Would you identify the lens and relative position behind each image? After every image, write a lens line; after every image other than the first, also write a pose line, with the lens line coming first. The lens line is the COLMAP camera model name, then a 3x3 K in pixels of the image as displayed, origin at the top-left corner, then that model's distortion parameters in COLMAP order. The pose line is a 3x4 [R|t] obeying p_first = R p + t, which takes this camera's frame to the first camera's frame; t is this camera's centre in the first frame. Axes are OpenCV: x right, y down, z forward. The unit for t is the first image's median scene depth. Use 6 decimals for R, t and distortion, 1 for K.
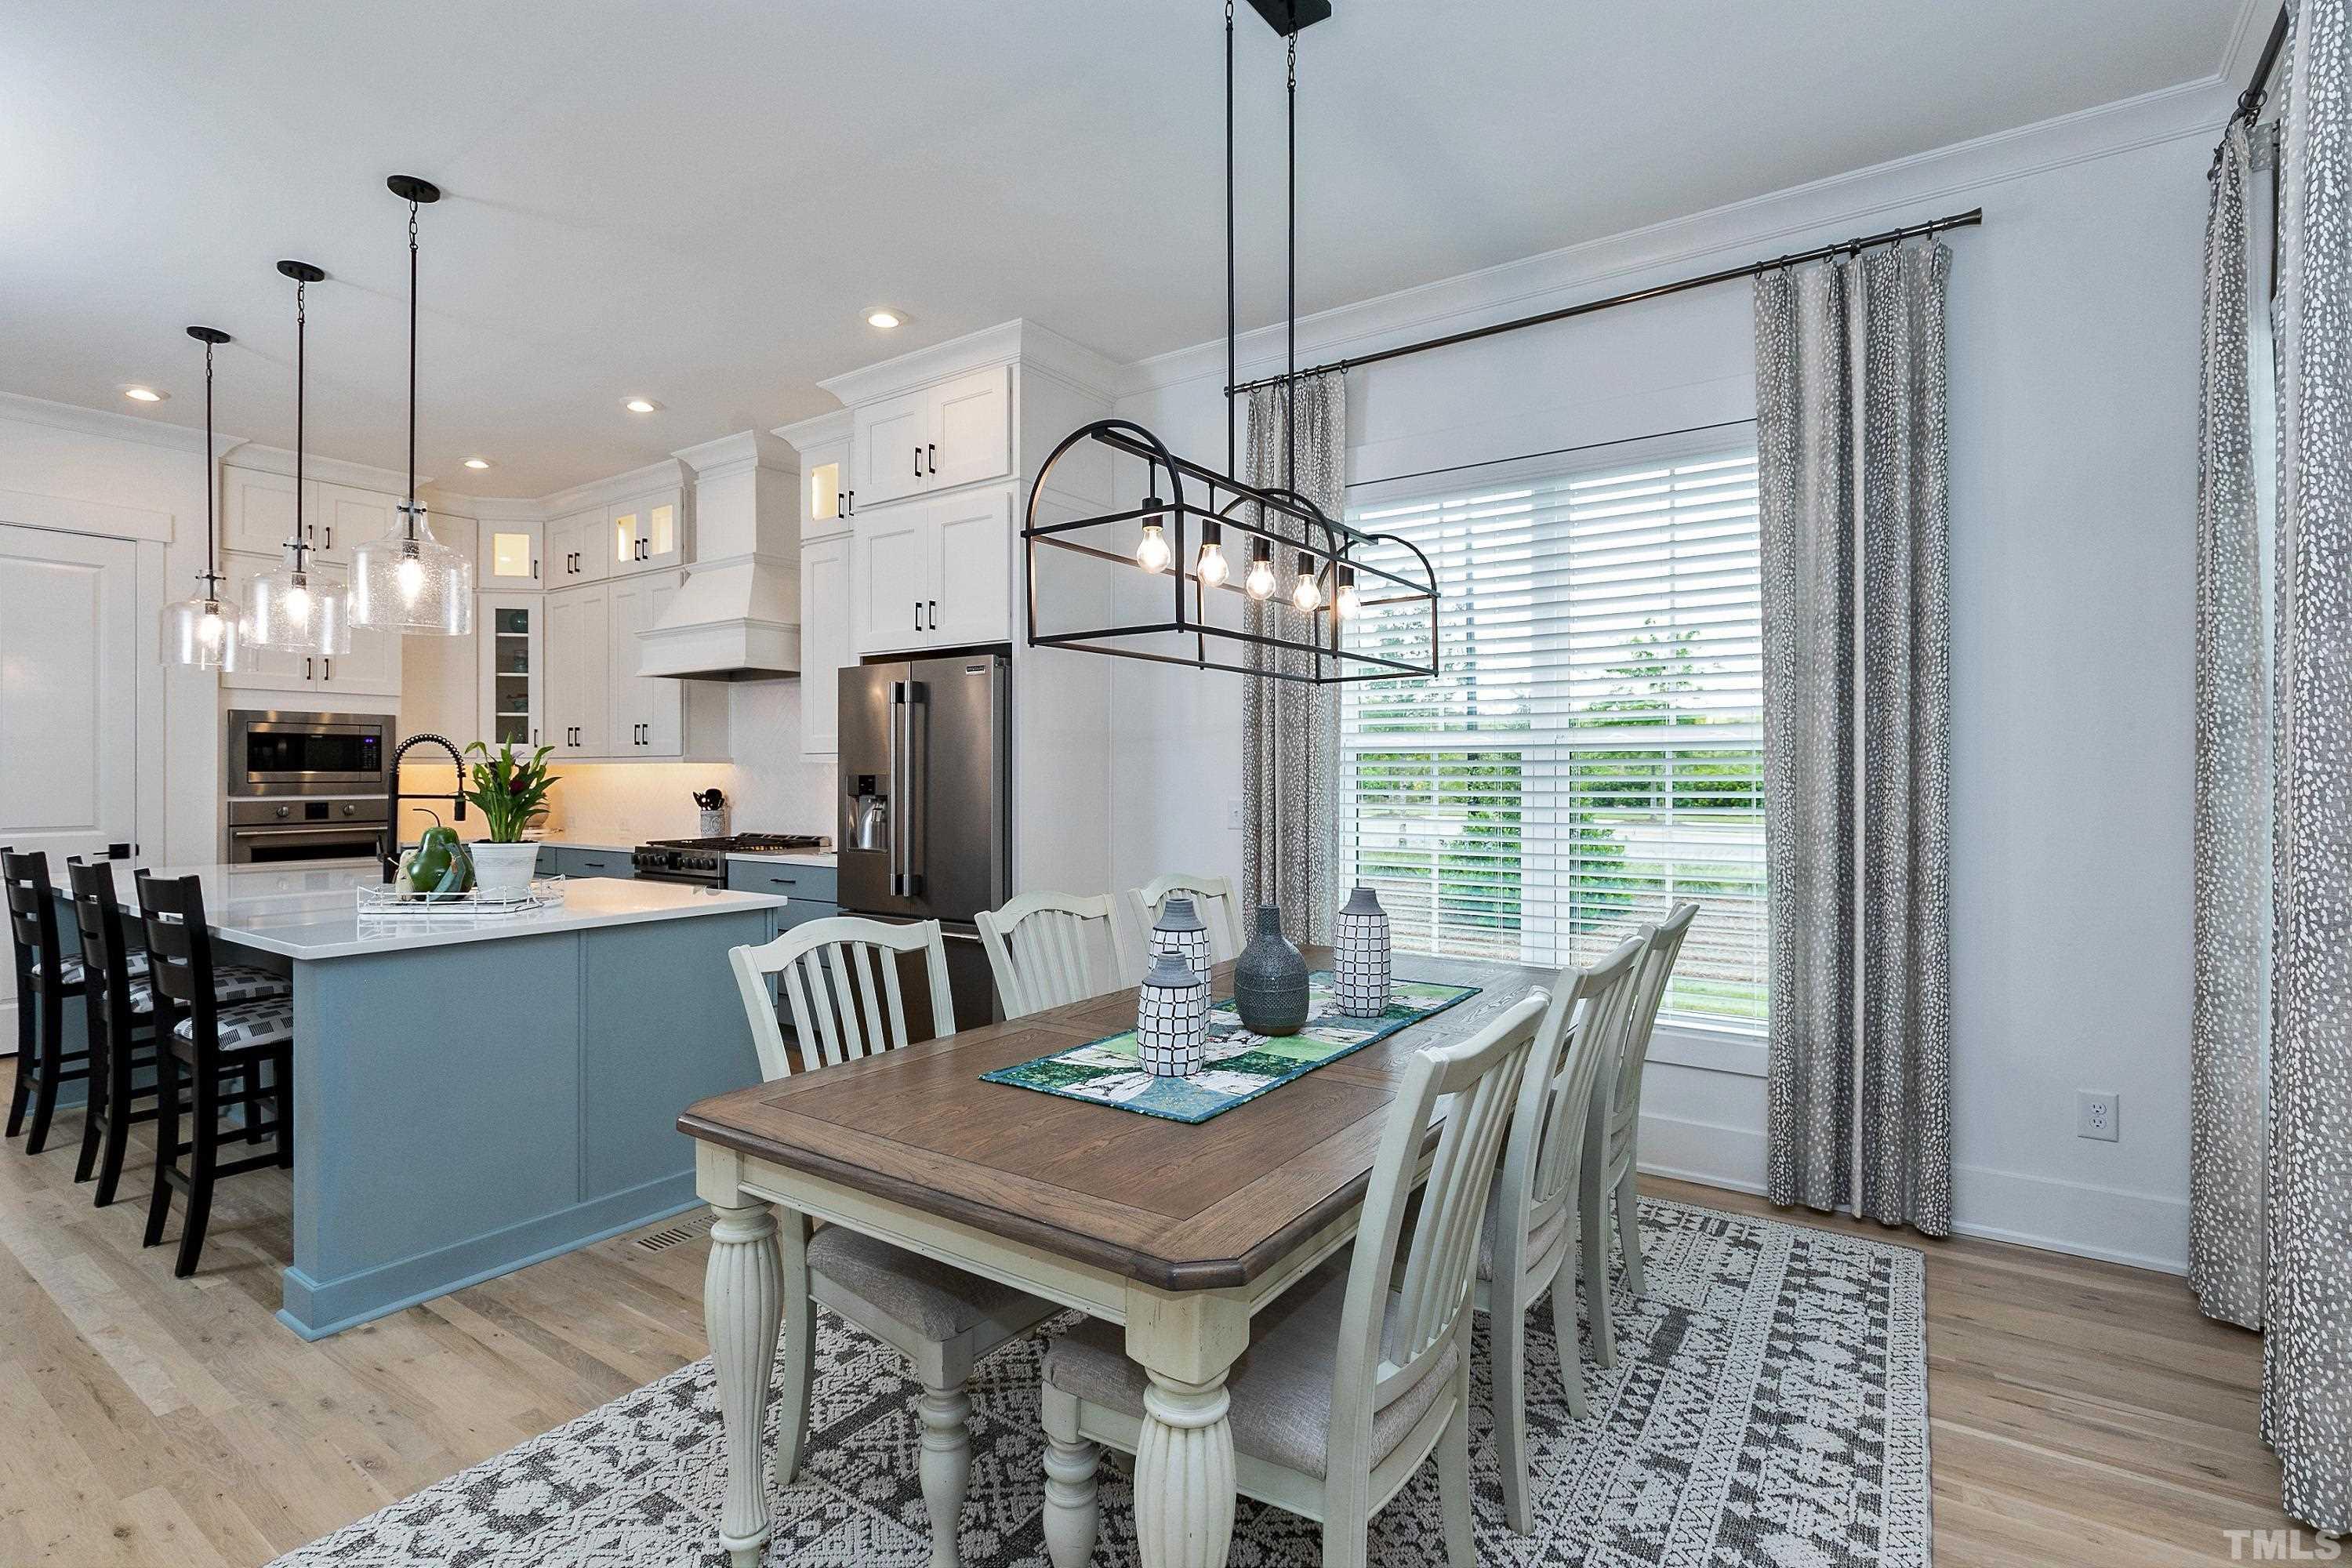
lens RADIAL K [[1100.8, 0, 1167.0], [0, 1100.8, 773.8], [0, 0, 1]] dist [-0.003933, -0.000604]
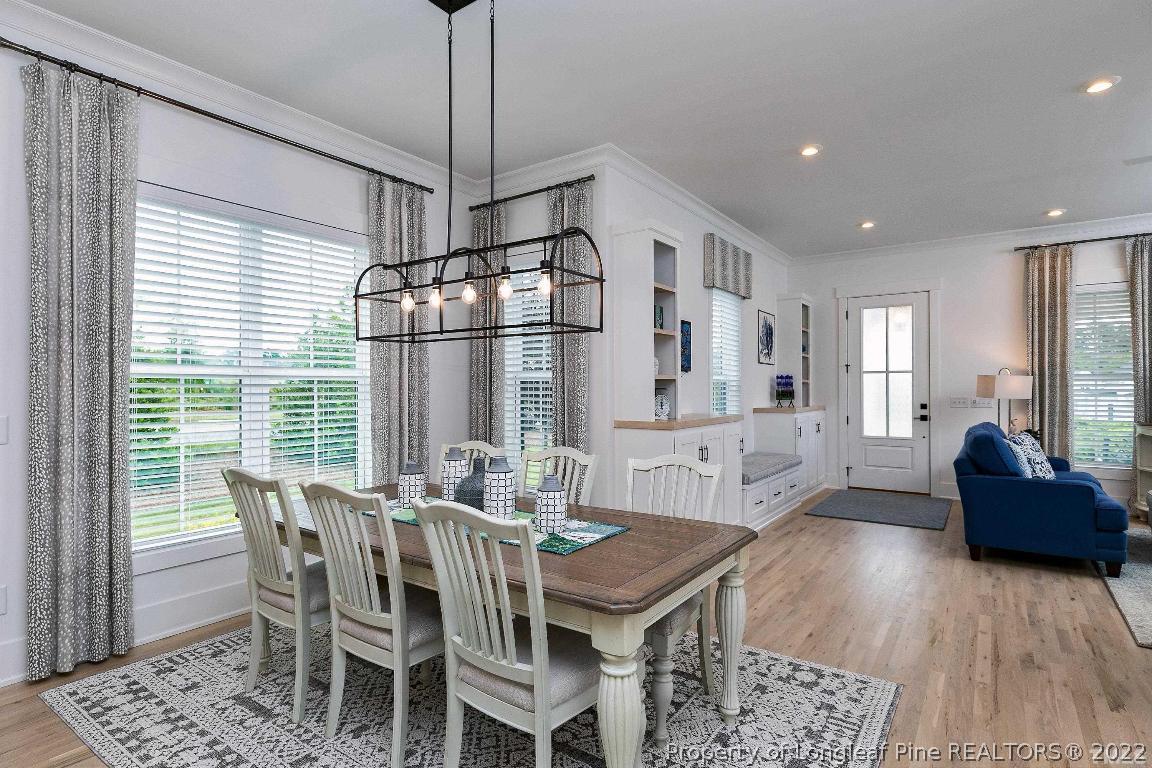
lens RADIAL K [[601.7, 0, 576.0], [0, 601.7, 384.0], [0, 0, 1]] dist [0.000849, 0.001550]
pose [[0.000095, 0.008215, 0.999966, -0.461760], [0.004235, 0.999957, -0.008215, -0.002045], [-0.999991, 0.004235, 0.000061, 0.373084]]
